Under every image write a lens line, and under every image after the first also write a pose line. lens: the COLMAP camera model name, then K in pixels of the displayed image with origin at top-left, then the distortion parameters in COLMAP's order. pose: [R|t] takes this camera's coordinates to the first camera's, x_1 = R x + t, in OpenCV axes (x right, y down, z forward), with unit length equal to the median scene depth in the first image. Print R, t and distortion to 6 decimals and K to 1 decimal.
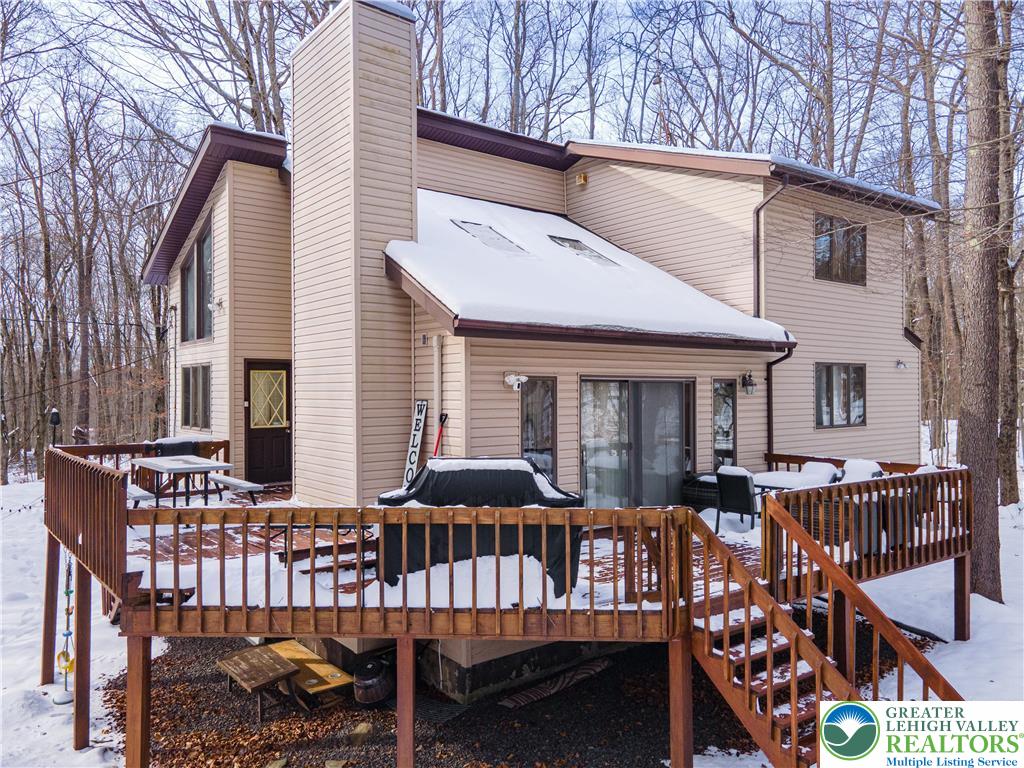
lens RADIAL K [[748.5, 0, 512.0], [0, 748.5, 384.0], [0, 0, 1]] dist [0.017222, 0.074067]
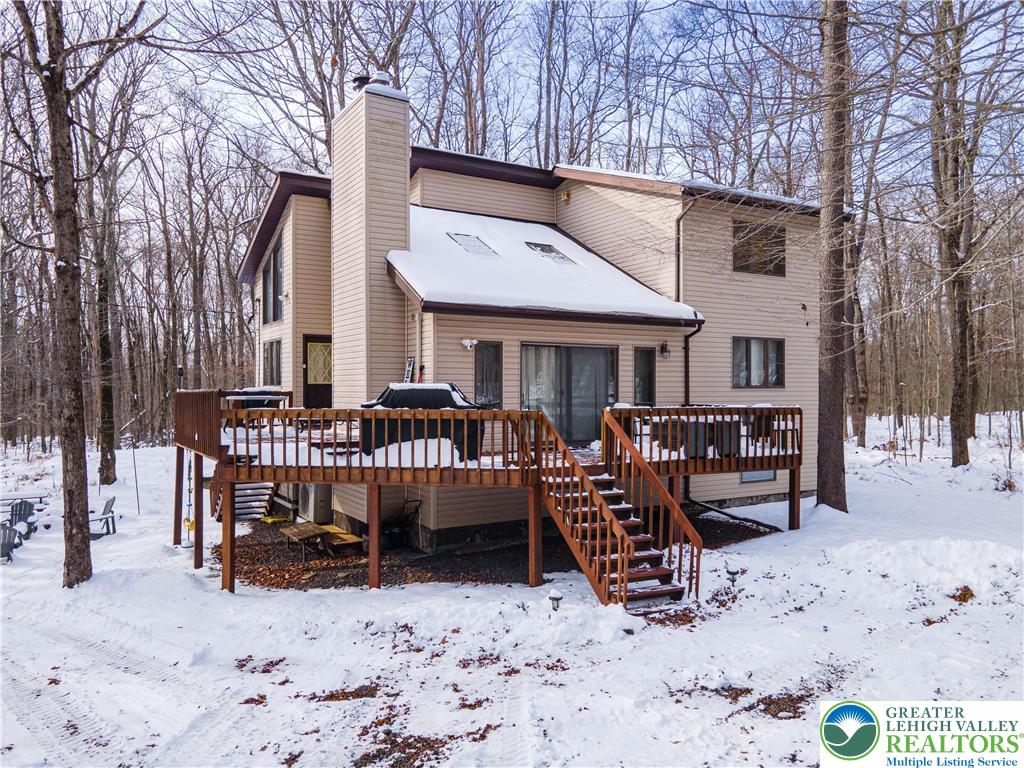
lens RADIAL K [[748.4, 0, 512.0], [0, 748.4, 384.0], [0, 0, 1]] dist [0.050725, -0.001193]
pose [[0.993000, 0.002389, -0.118089, 0.221127], [-0.002059, 0.999994, 0.002910, 0.060340], [0.118095, -0.002646, 0.992999, -0.394250]]
